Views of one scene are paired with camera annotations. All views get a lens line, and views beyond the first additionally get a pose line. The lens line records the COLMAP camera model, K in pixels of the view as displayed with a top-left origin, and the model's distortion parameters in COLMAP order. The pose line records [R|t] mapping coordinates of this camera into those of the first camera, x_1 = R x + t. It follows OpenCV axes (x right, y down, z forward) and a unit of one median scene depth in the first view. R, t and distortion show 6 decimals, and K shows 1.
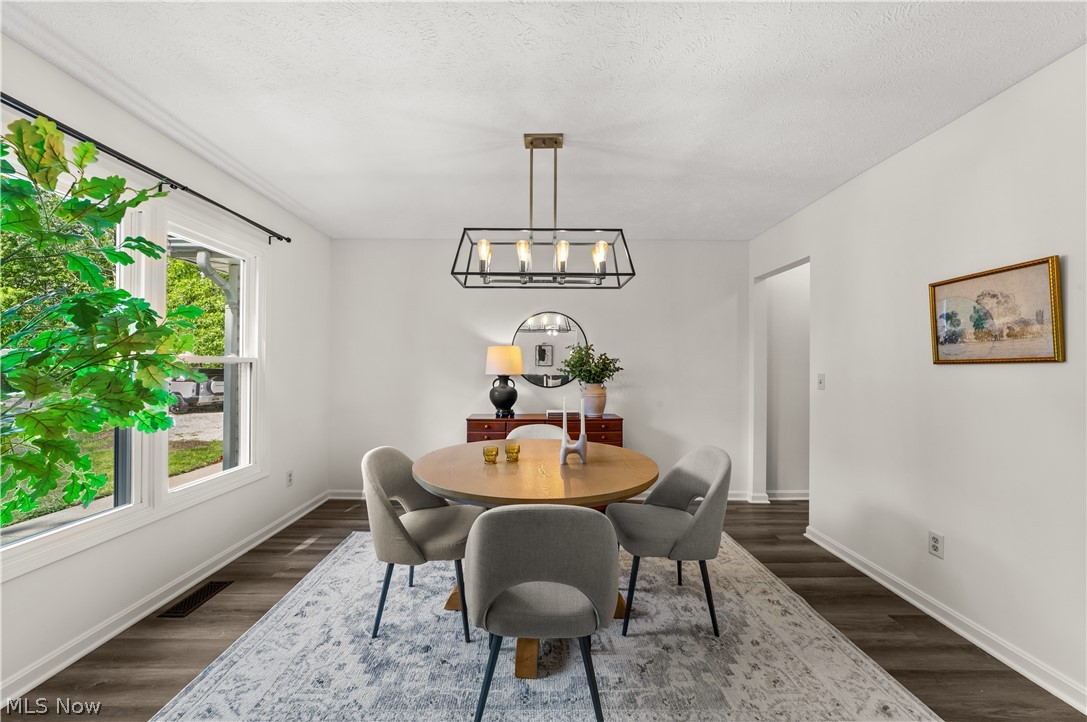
lens RADIAL K [[423.2, 0, 546.4], [0, 423.2, 361.8], [0, 0, 1]] dist [-0.014472, 0.006636]
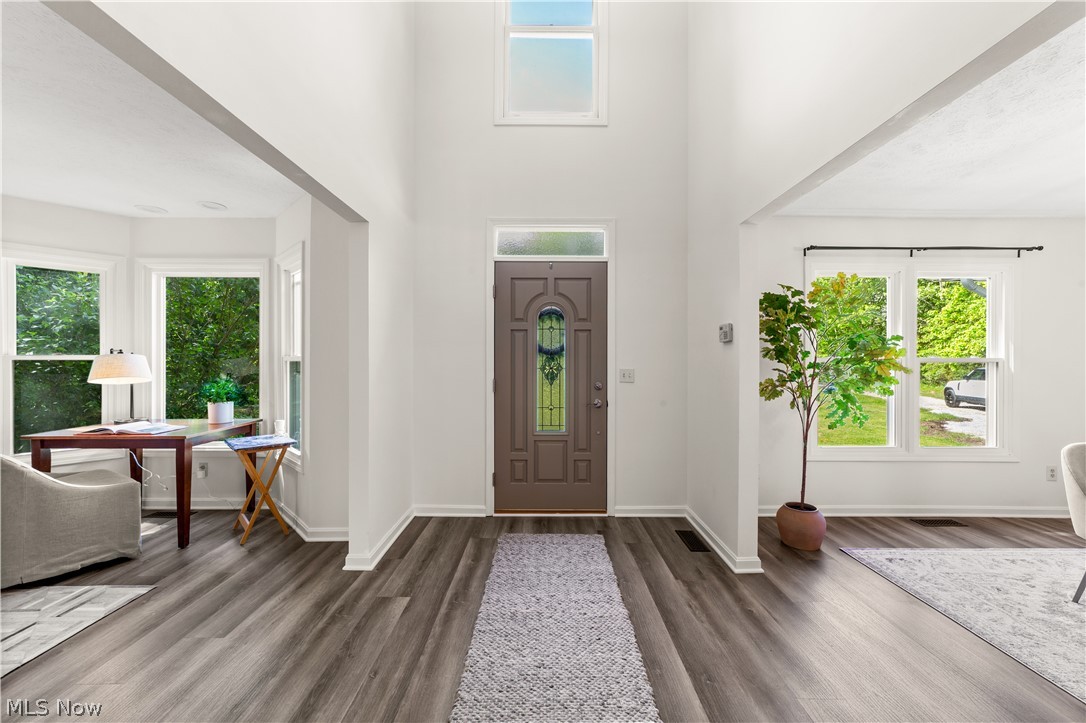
lens RADIAL K [[422.8, 0, 544.6], [0, 422.8, 364.8], [0, 0, 1]] dist [-0.014472, 0.006636]
pose [[0.008983, 0.001660, -0.999958, 0.737618], [0.006396, 0.999978, 0.001718, -0.001922], [0.999939, -0.006411, 0.008972, -0.457398]]
